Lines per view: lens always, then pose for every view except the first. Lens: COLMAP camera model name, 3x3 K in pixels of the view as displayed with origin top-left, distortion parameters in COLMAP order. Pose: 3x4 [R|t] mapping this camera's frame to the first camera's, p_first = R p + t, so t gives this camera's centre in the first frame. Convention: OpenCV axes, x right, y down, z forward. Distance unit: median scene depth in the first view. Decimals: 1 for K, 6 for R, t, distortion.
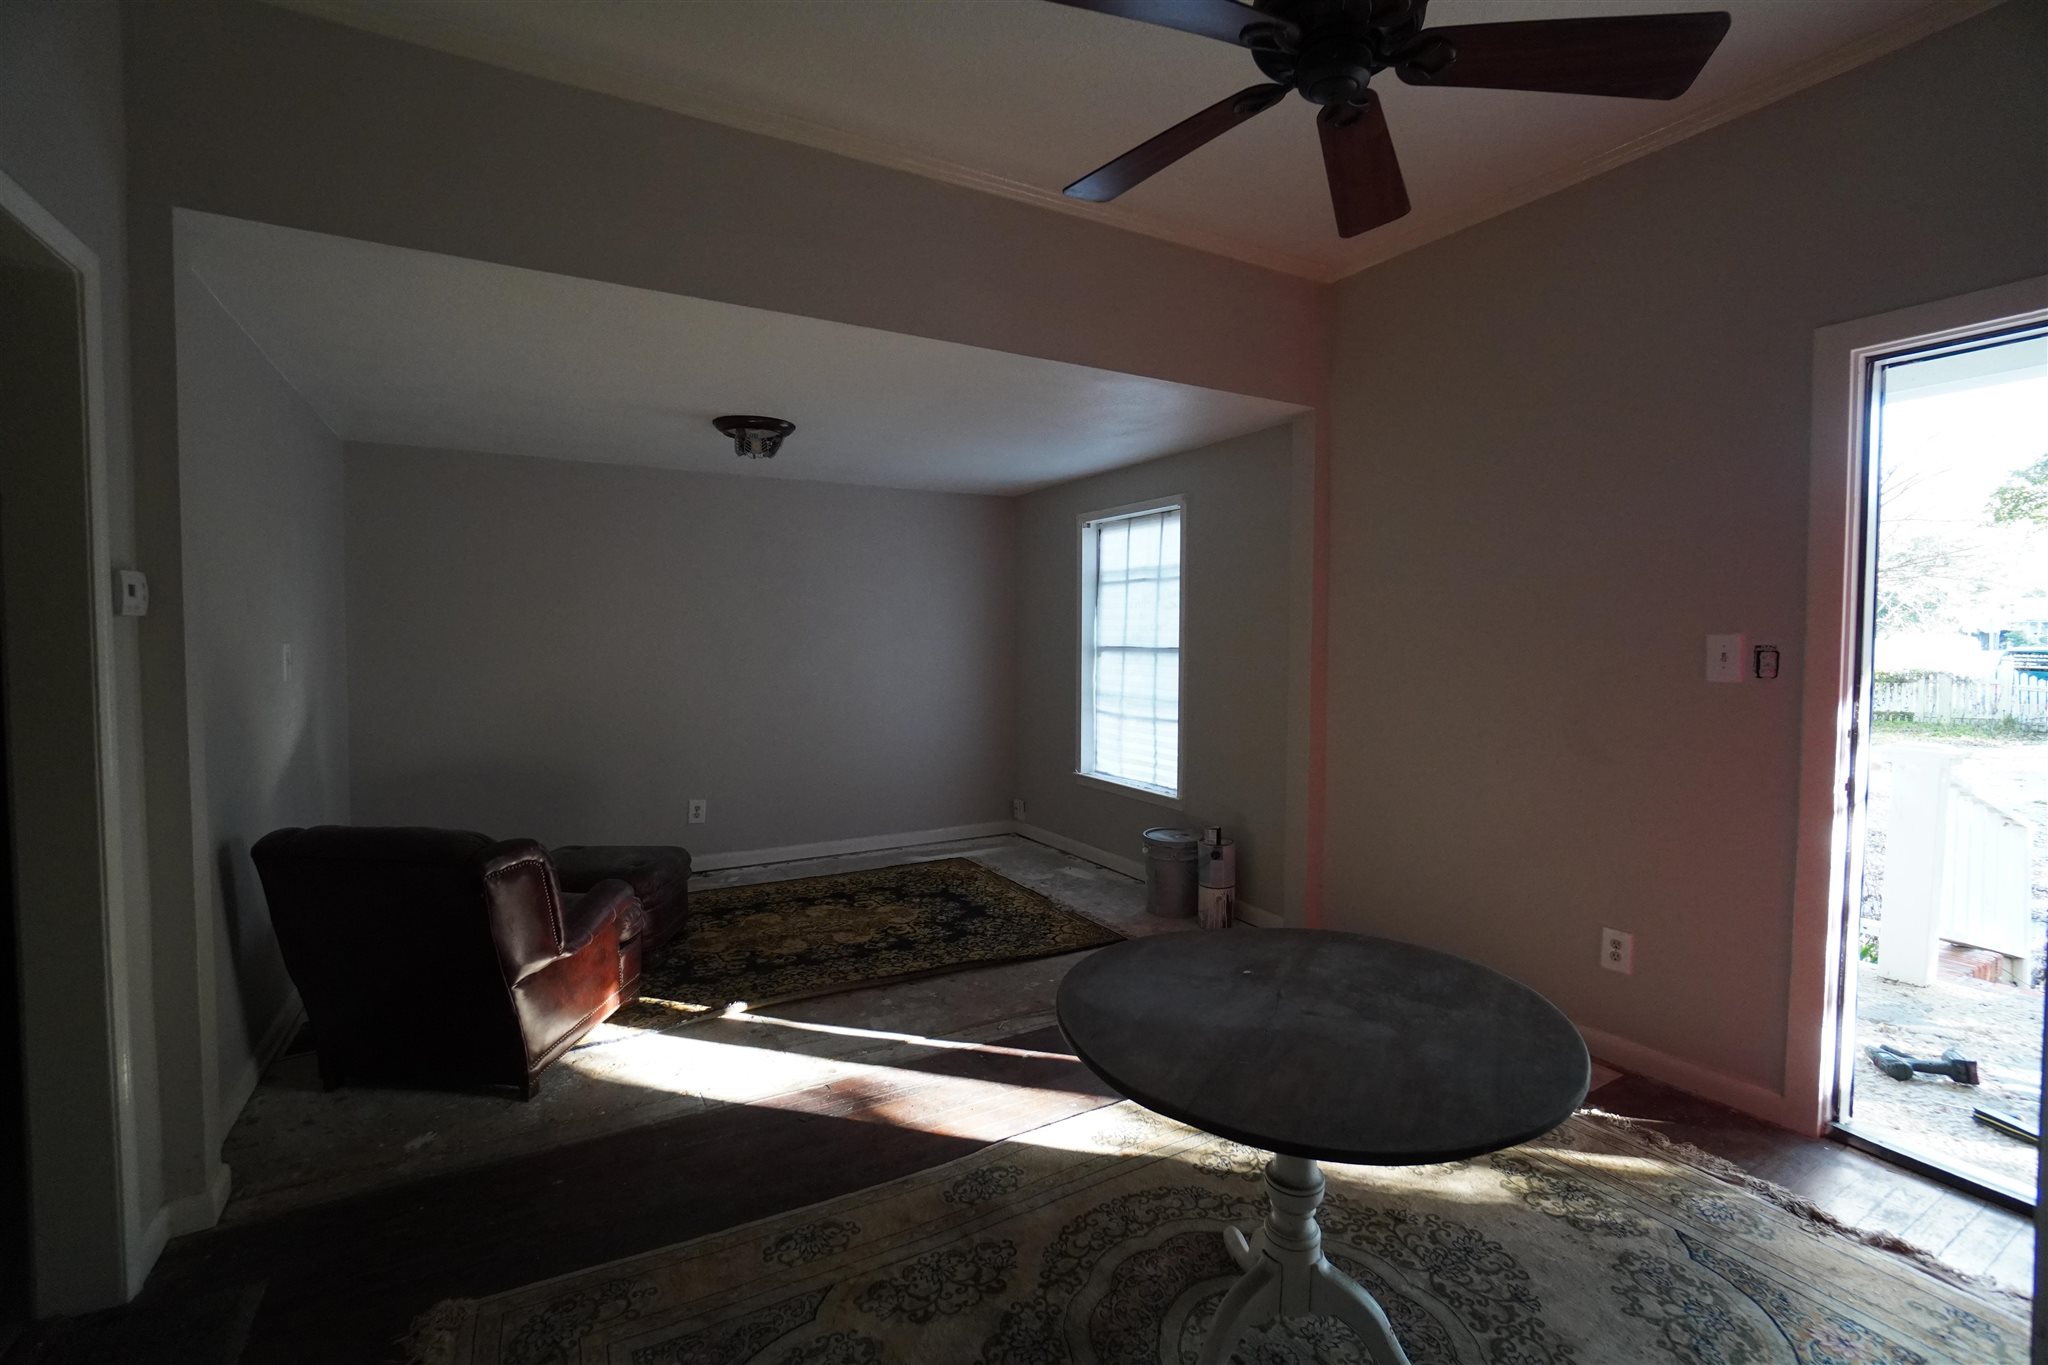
lens RADIAL K [[896.6, 0, 1013.8], [0, 896.6, 671.7], [0, 0, 1]] dist [-0.026336, 0.000555]
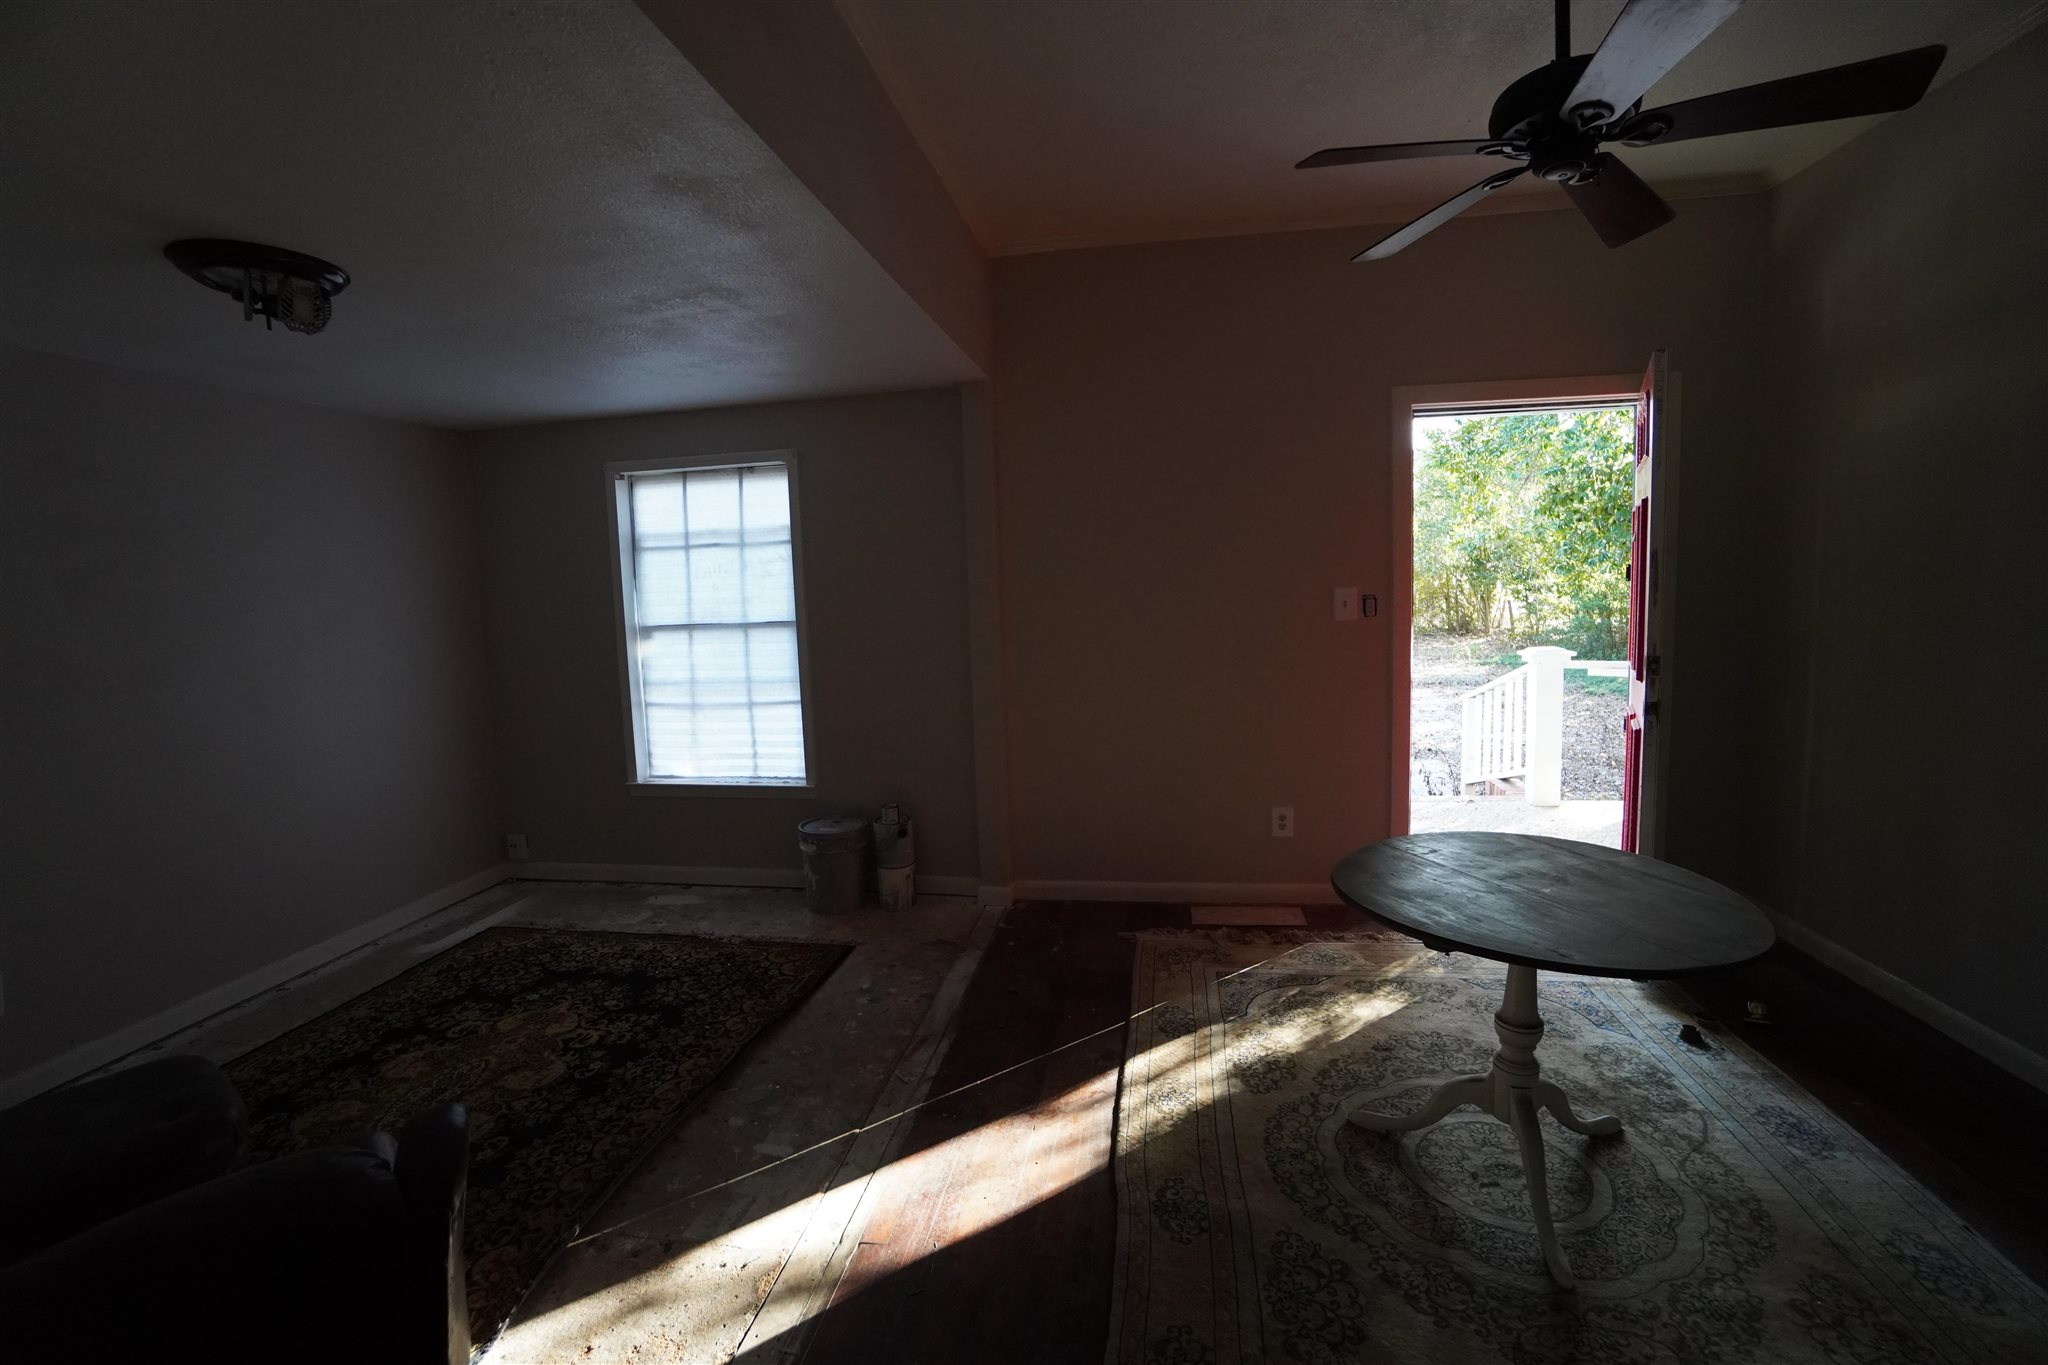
lens RADIAL K [[896.6, 0, 1013.8], [0, 896.6, 671.7], [0, 0, 1]] dist [-0.026336, 0.000555]
pose [[0.650341, -0.101177, 0.752874, -0.343317], [0.069403, 0.994859, 0.073746, -0.026304], [-0.756465, 0.004292, 0.654020, 0.232233]]
